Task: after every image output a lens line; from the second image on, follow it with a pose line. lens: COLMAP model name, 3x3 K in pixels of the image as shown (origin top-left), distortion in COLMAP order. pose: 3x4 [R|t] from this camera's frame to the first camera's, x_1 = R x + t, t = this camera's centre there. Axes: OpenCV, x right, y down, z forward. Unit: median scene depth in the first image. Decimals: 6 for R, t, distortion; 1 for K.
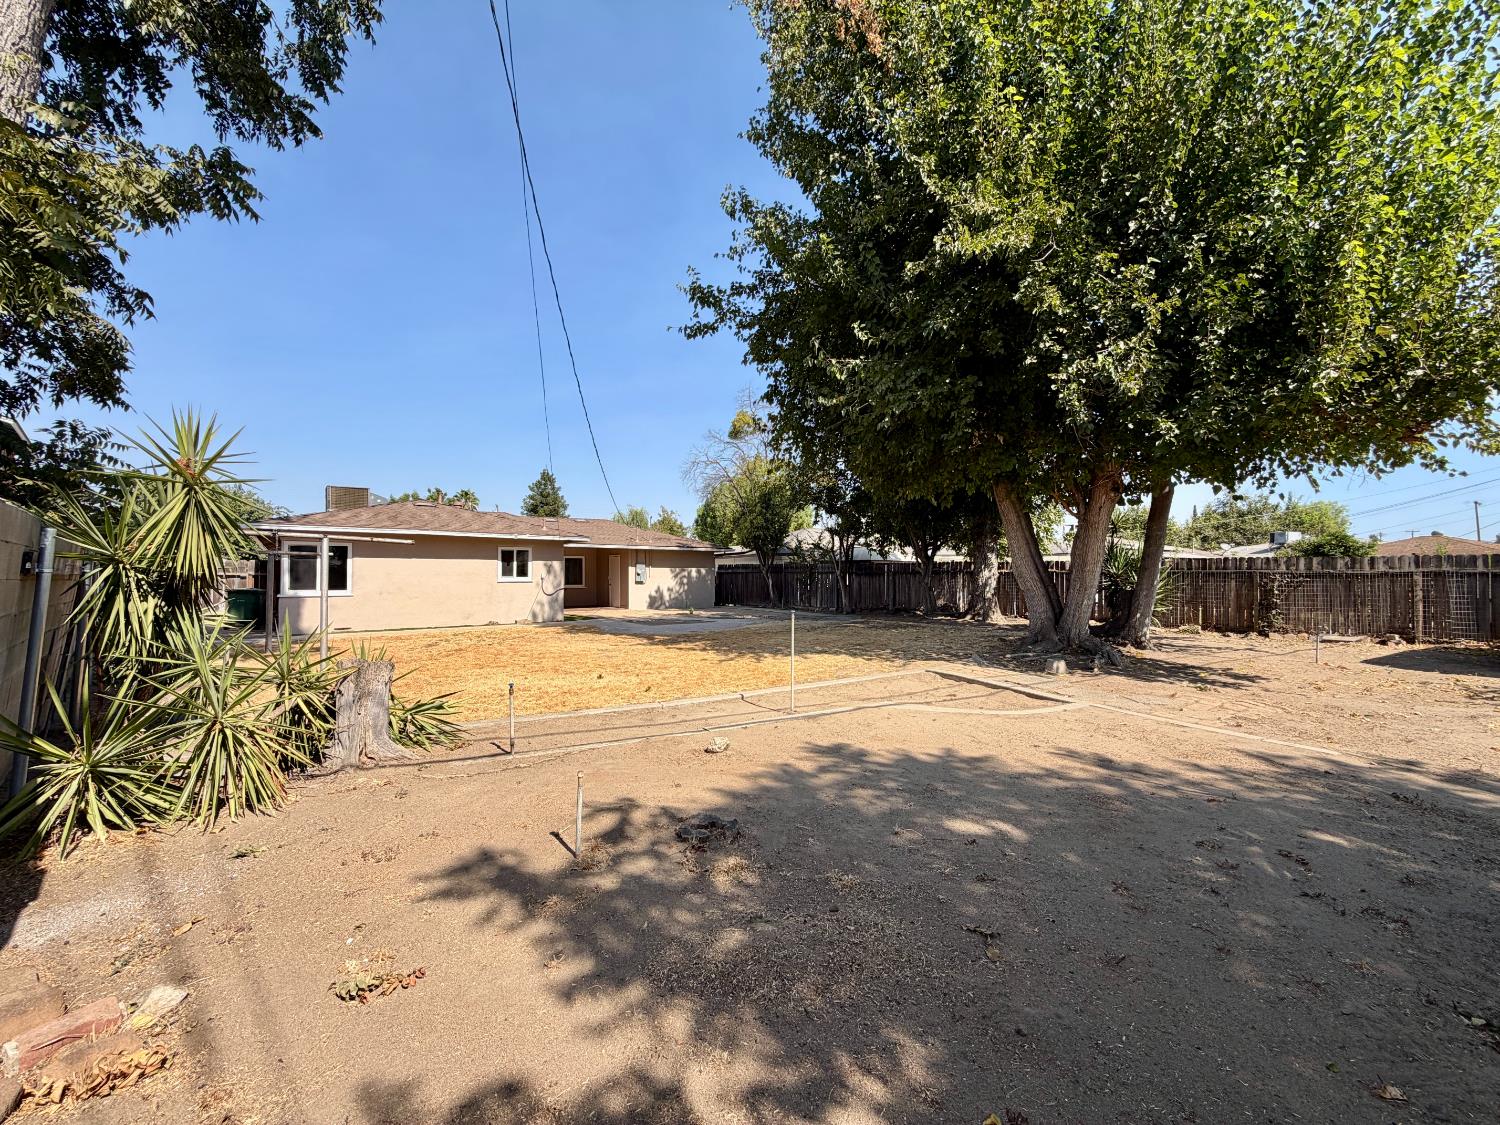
lens RADIAL K [[596.5, 0, 747.3], [0, 596.5, 561.8], [0, 0, 1]] dist [0.001304, -0.000105]
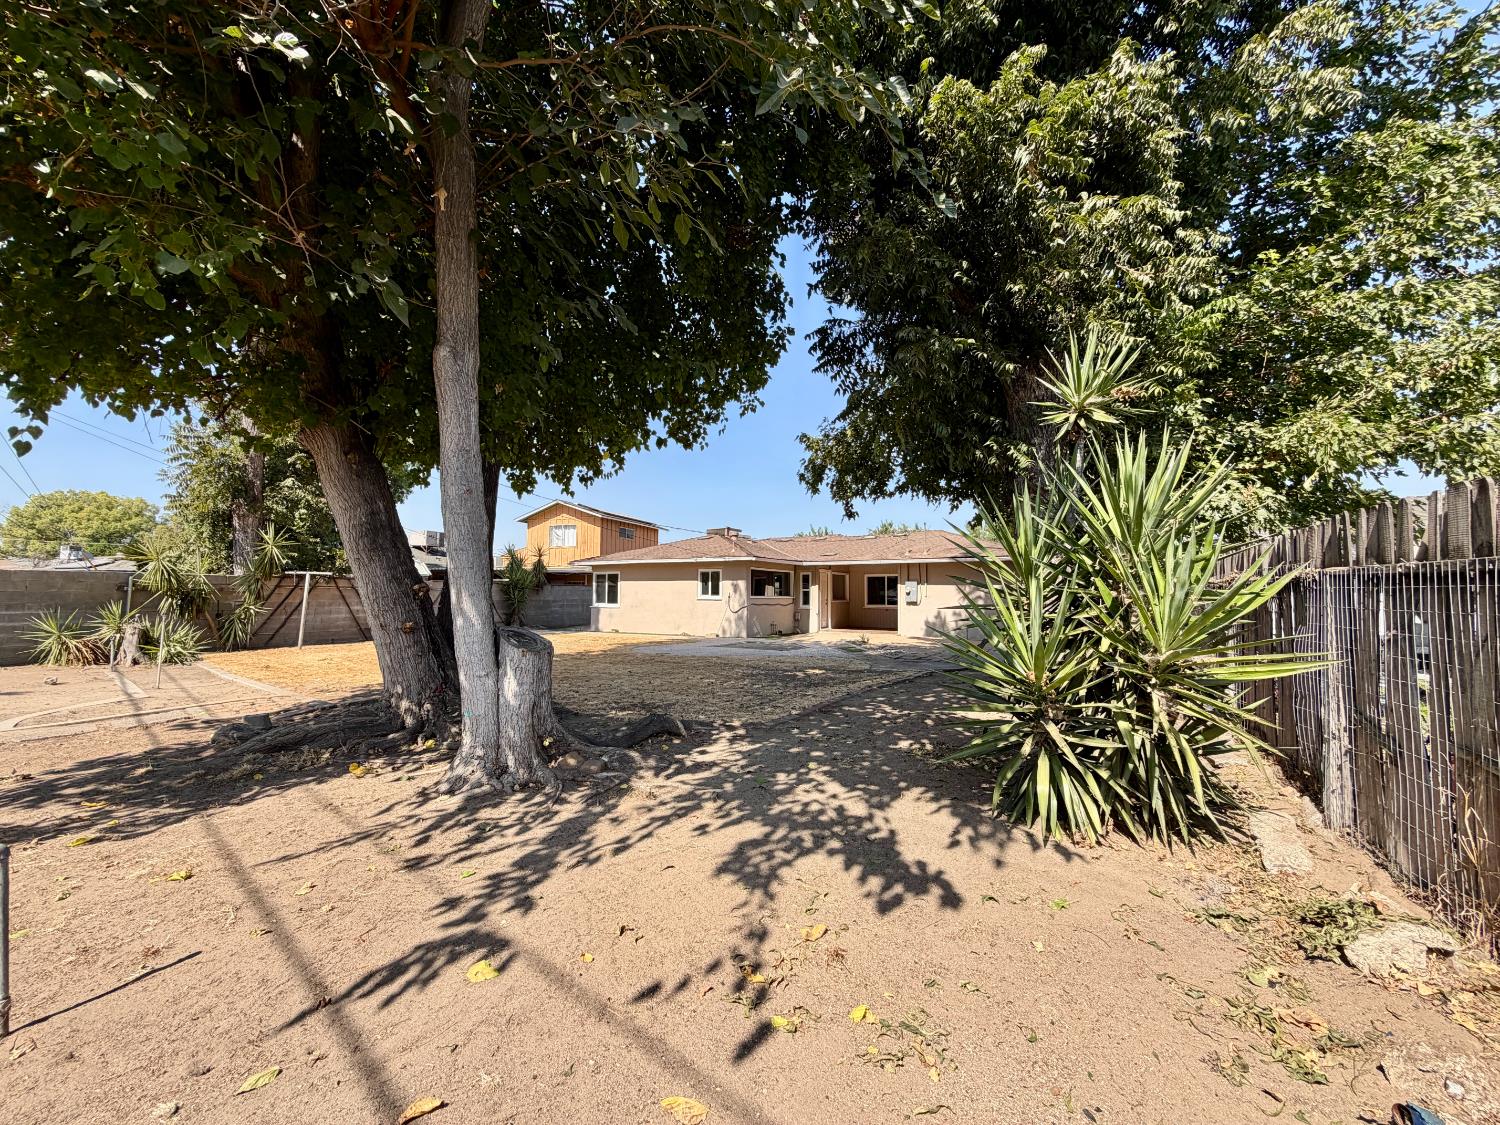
lens RADIAL K [[581.4, 0, 750.0], [0, 581.4, 562.5], [0, 0, 1]] dist [0.000227, -0.000022]
pose [[0.369513, -0.048500, -0.927959, 0.623414], [0.014790, 0.998817, -0.046314, 0.014639], [0.929108, 0.003389, 0.369794, 0.638869]]
